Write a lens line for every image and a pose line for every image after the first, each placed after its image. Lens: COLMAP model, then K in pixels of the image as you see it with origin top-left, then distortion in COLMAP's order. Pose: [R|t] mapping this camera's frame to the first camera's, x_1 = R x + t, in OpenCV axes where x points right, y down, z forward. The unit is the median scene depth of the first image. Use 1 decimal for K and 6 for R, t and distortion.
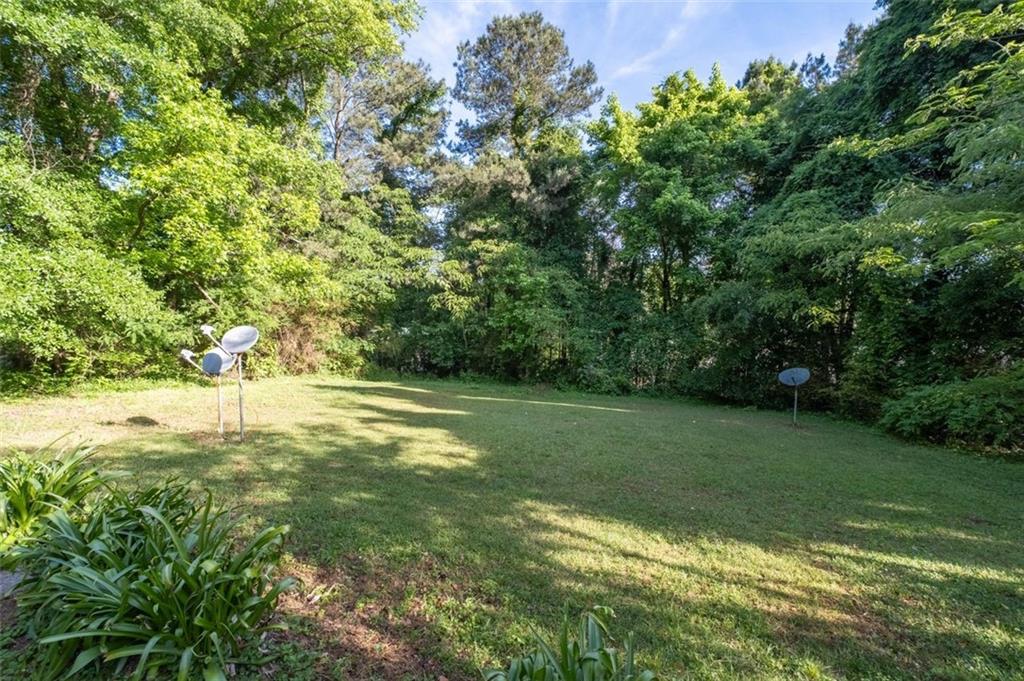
lens RADIAL K [[480.2, 0, 512.0], [0, 480.2, 340.5], [0, 0, 1]] dist [-0.009869, 0.000961]
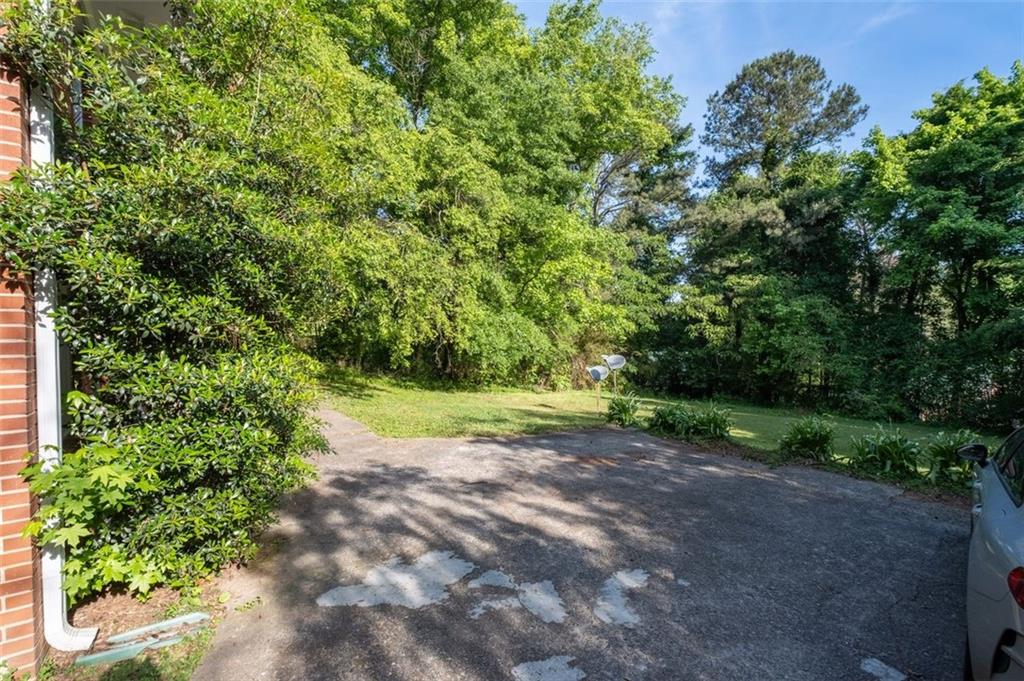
lens RADIAL K [[480.2, 0, 512.0], [0, 480.2, 340.5], [0, 0, 1]] dist [-0.009869, 0.000961]
pose [[0.888598, -0.008486, -0.458609, -0.015618], [-0.013926, 0.998869, -0.045466, 0.001154], [0.458476, 0.046787, 0.887475, -0.221650]]
